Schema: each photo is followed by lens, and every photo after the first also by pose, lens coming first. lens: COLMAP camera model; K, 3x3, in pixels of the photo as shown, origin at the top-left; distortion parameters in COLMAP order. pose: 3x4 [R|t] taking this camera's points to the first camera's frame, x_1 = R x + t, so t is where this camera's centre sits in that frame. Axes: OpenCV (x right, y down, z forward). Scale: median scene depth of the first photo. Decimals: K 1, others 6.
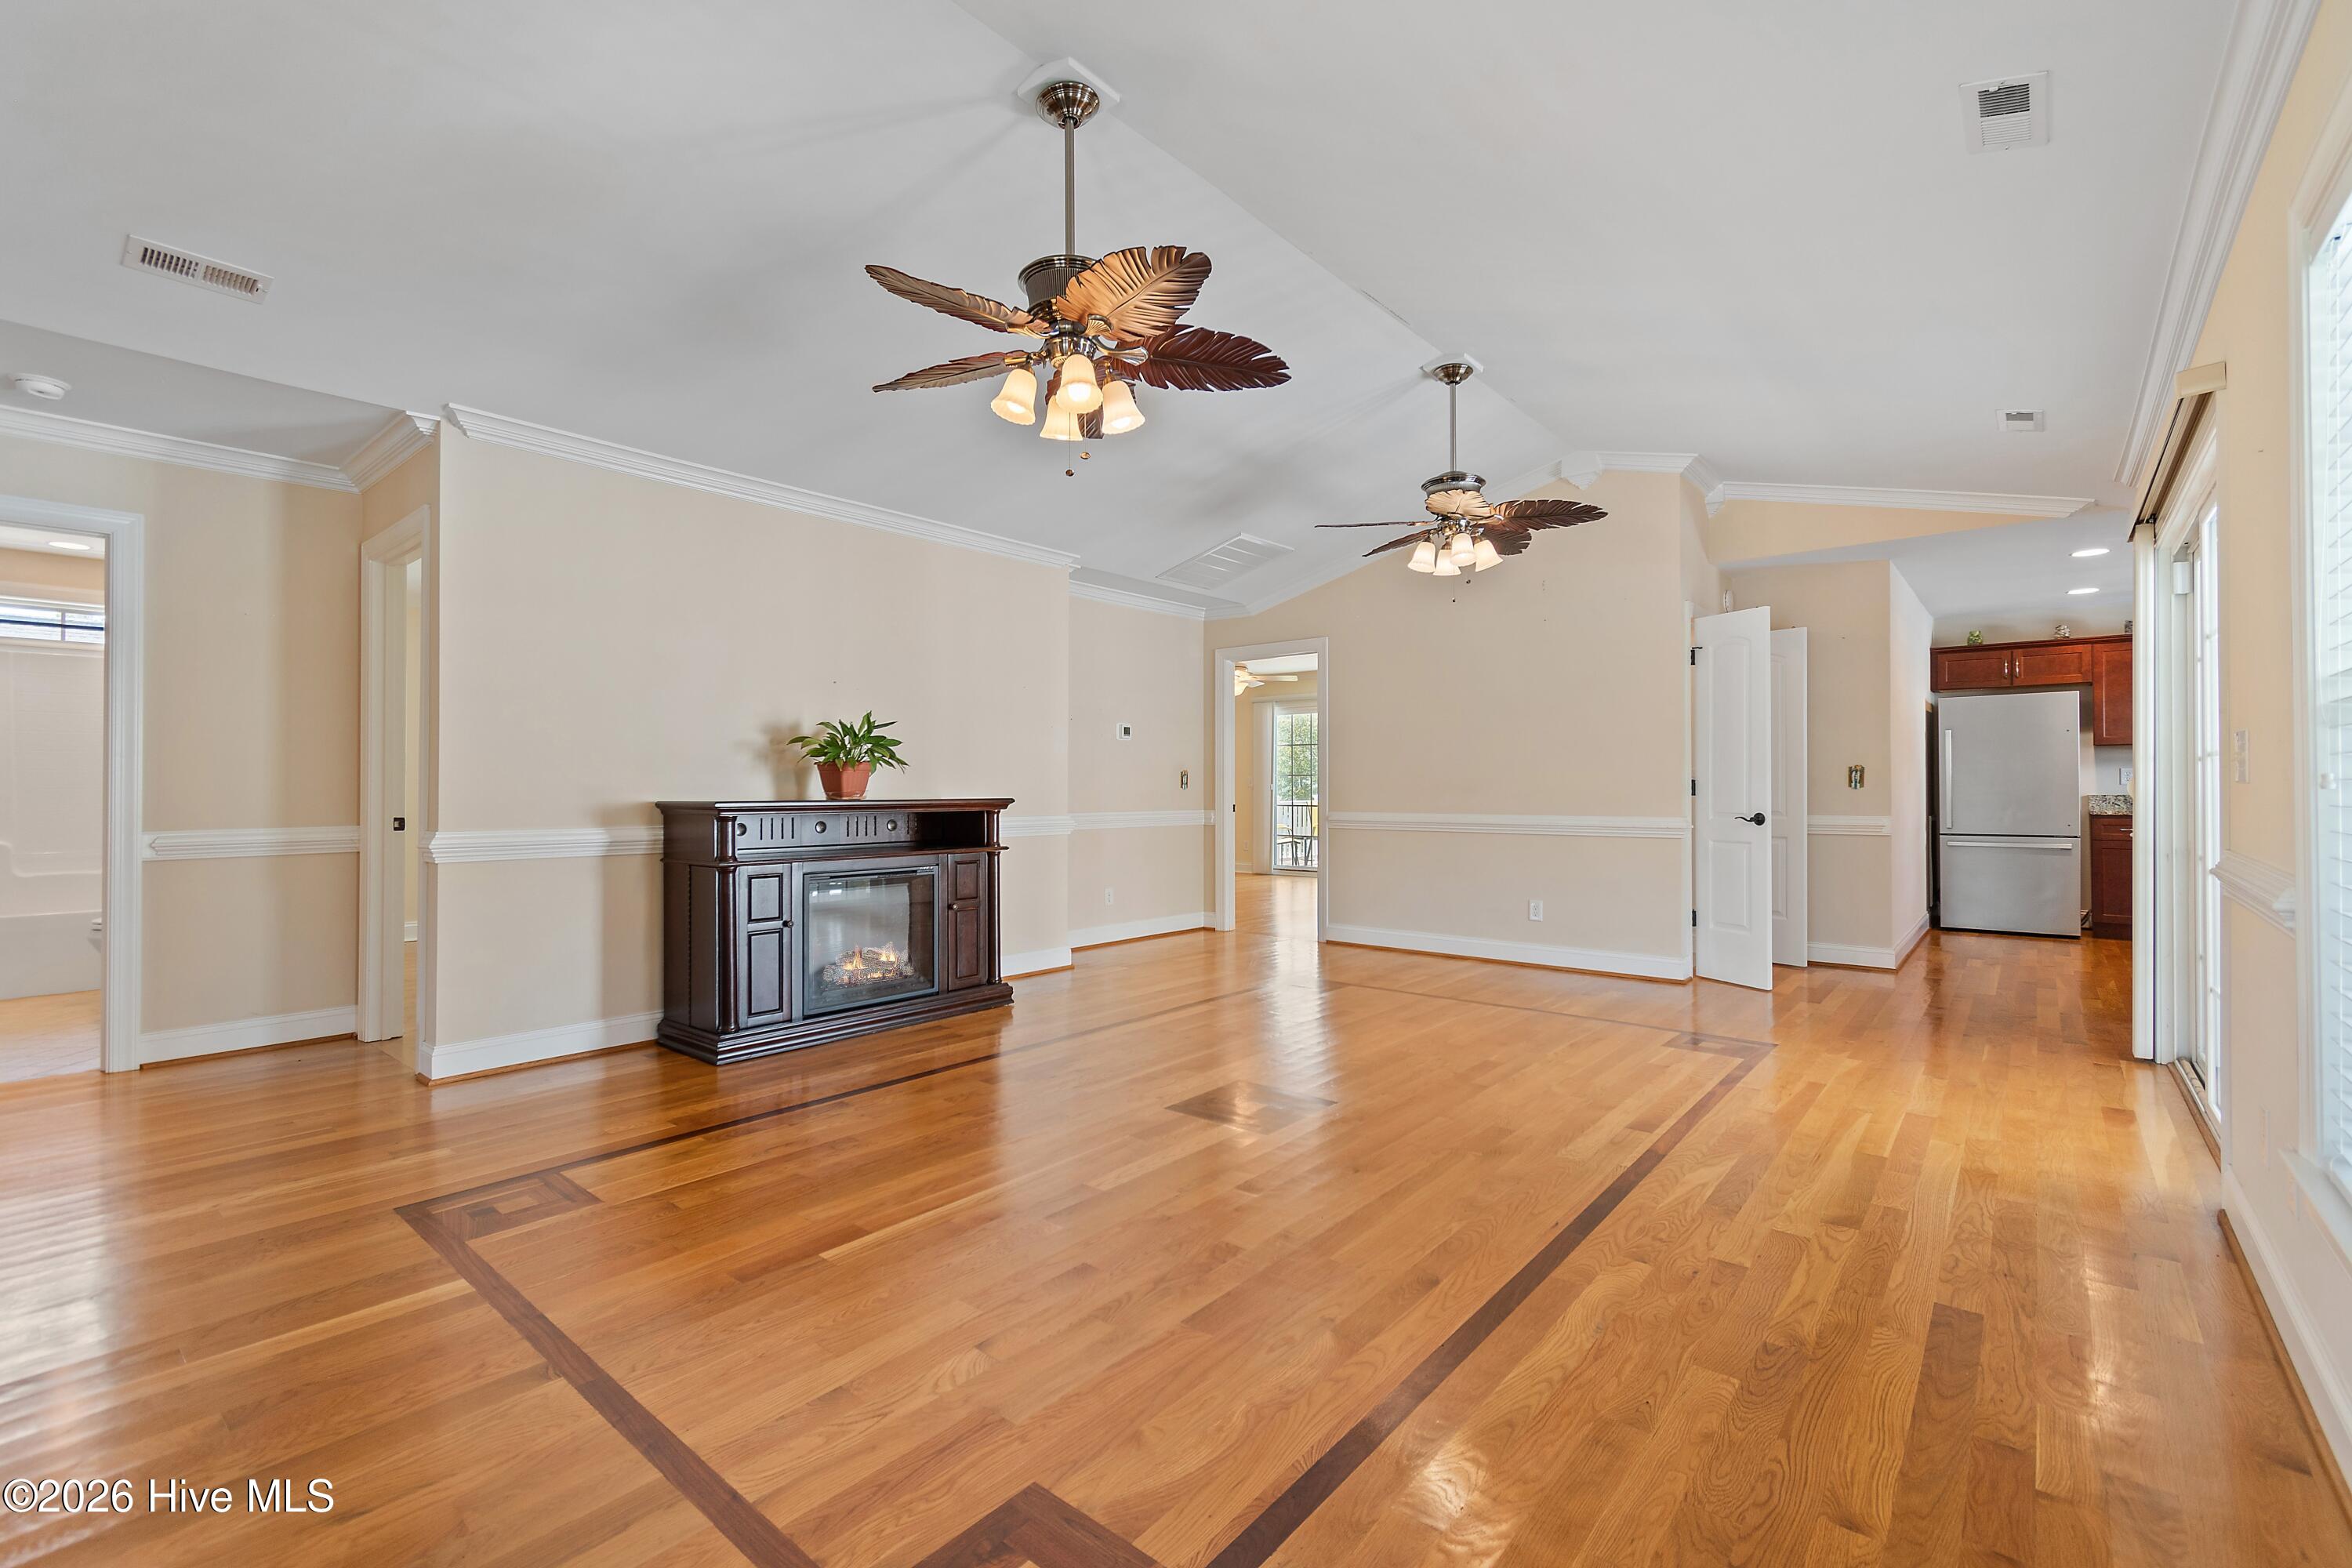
lens RADIAL K [[1024.9, 0, 1153.1], [0, 1024.9, 784.6], [0, 0, 1]] dist [-0.001023, -0.000121]
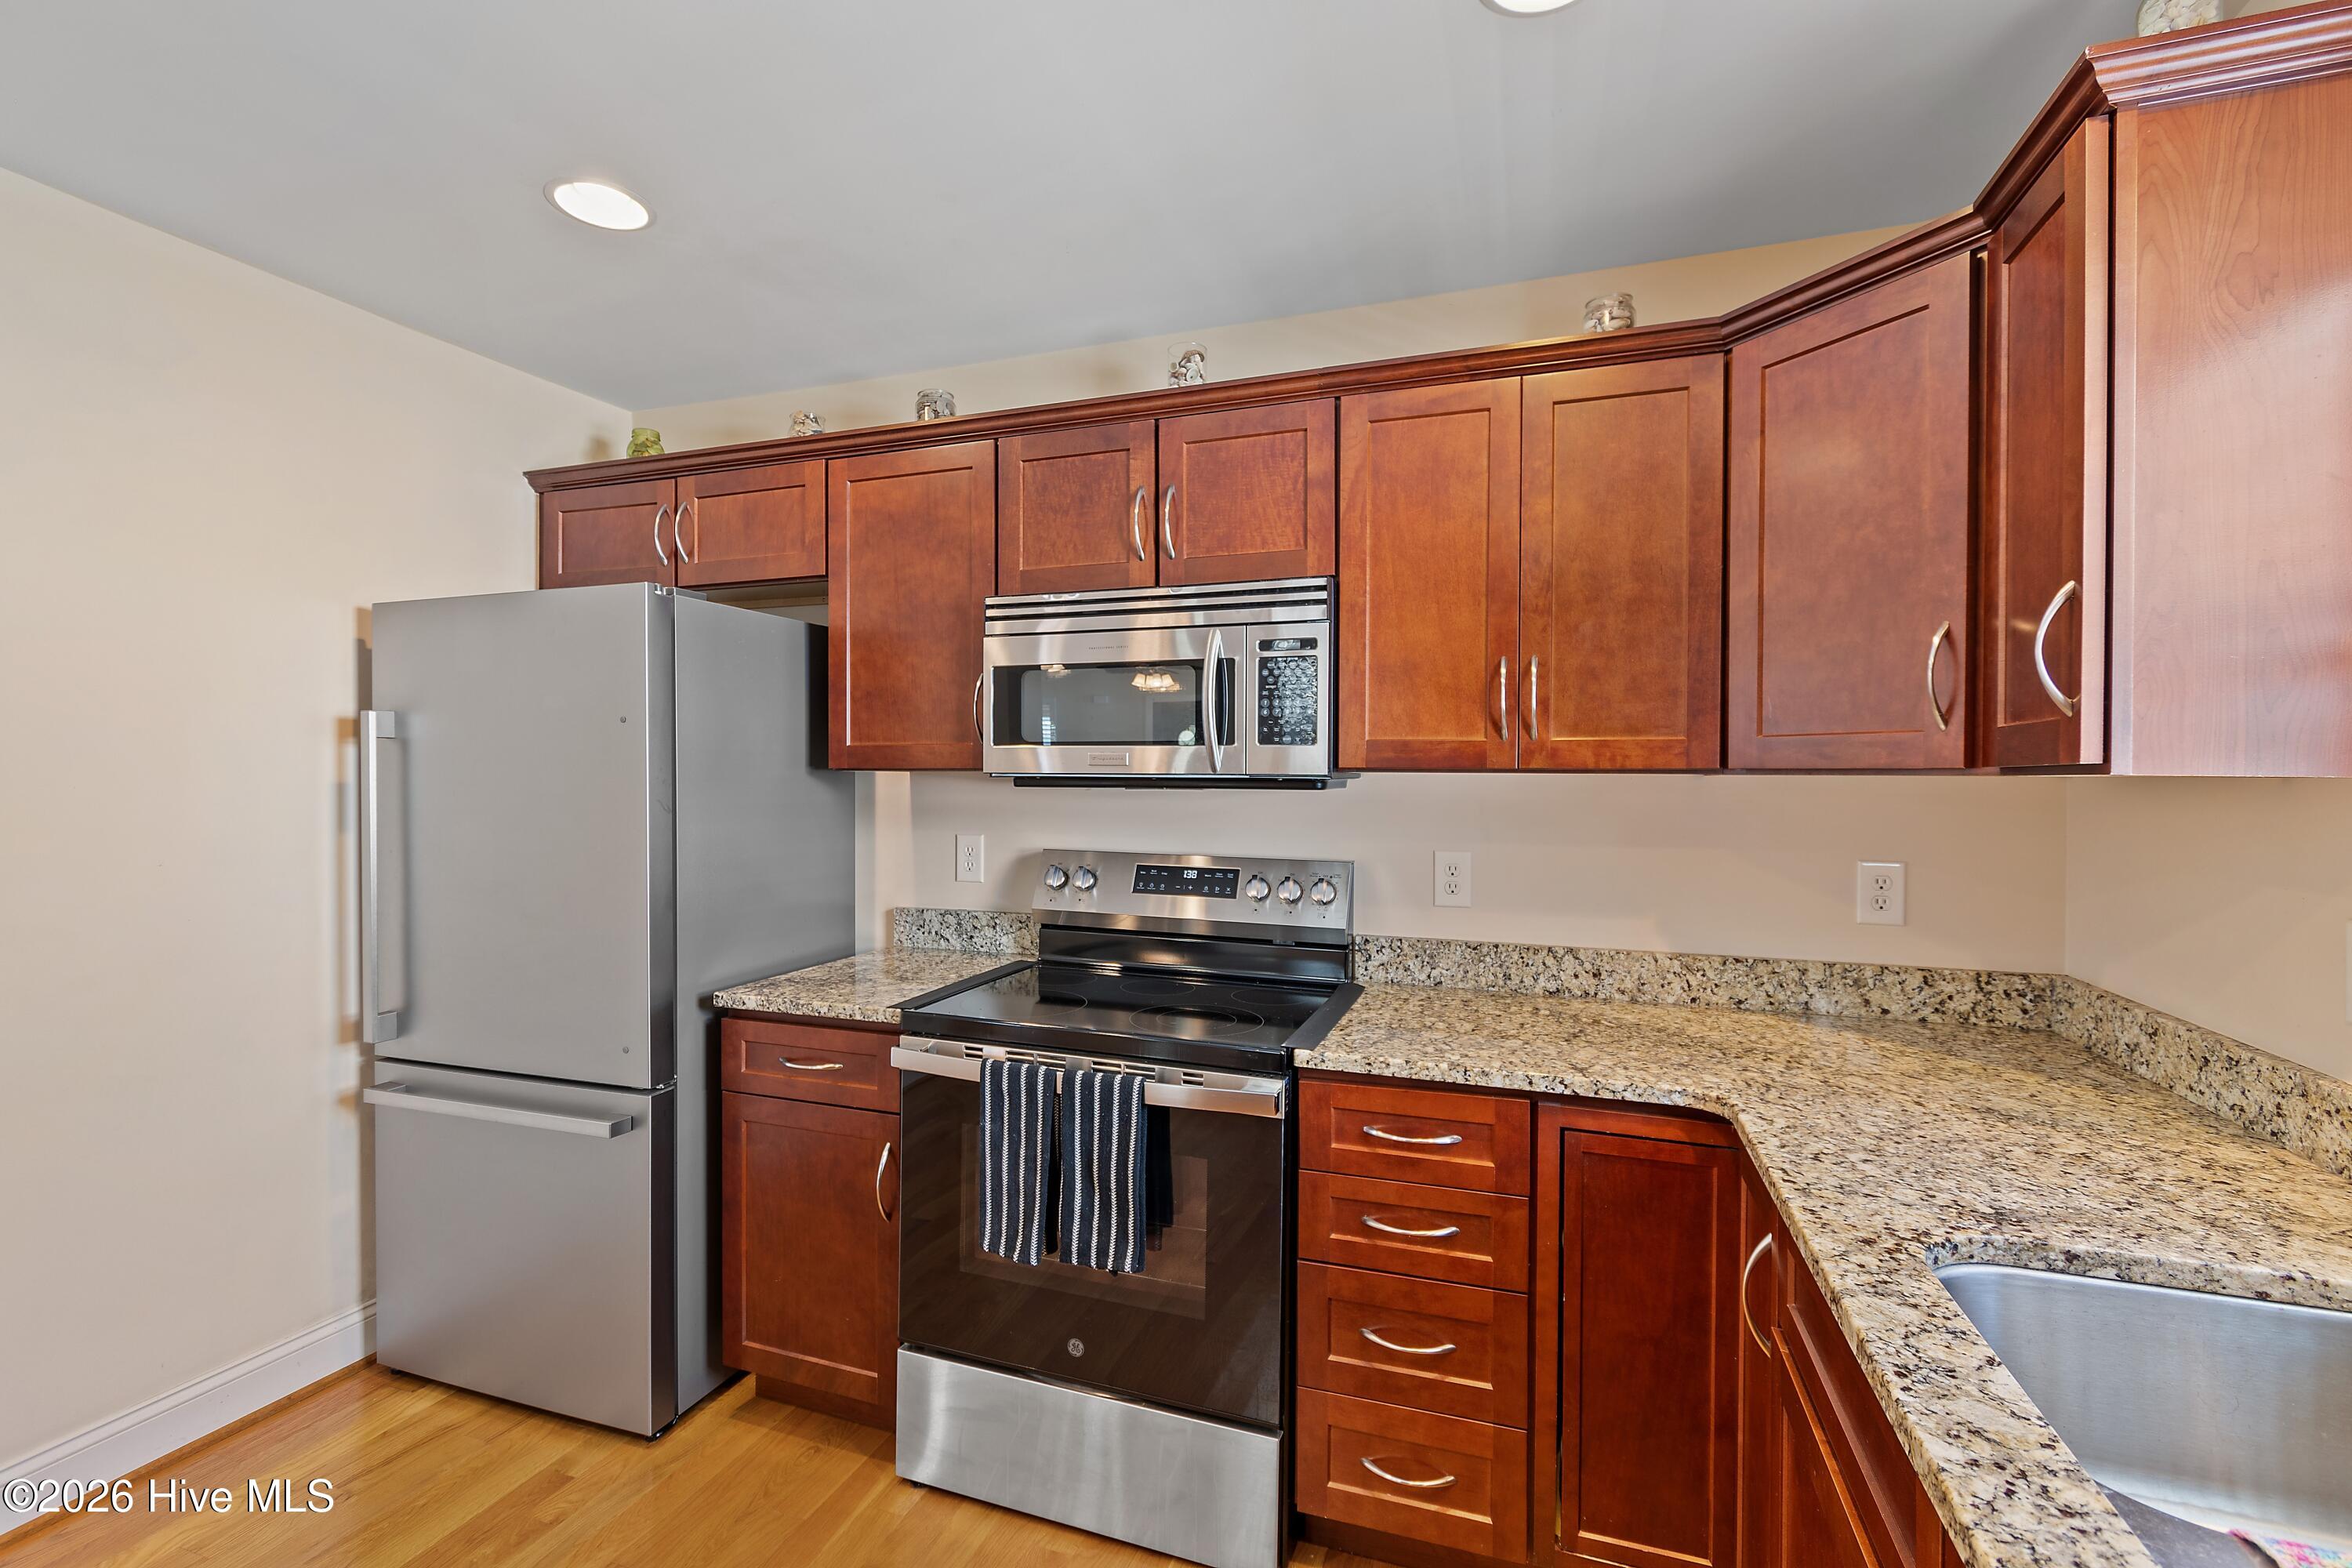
lens RADIAL K [[1035.0, 0, 1176.0], [0, 1035.0, 775.8], [0, 0, 1]] dist [0.001244, 0.000275]
pose [[0.934733, -0.001413, 0.355347, 1.332768], [0.000106, 0.999993, 0.003699, -0.055072], [-0.355350, -0.003420, 0.934727, 0.961479]]
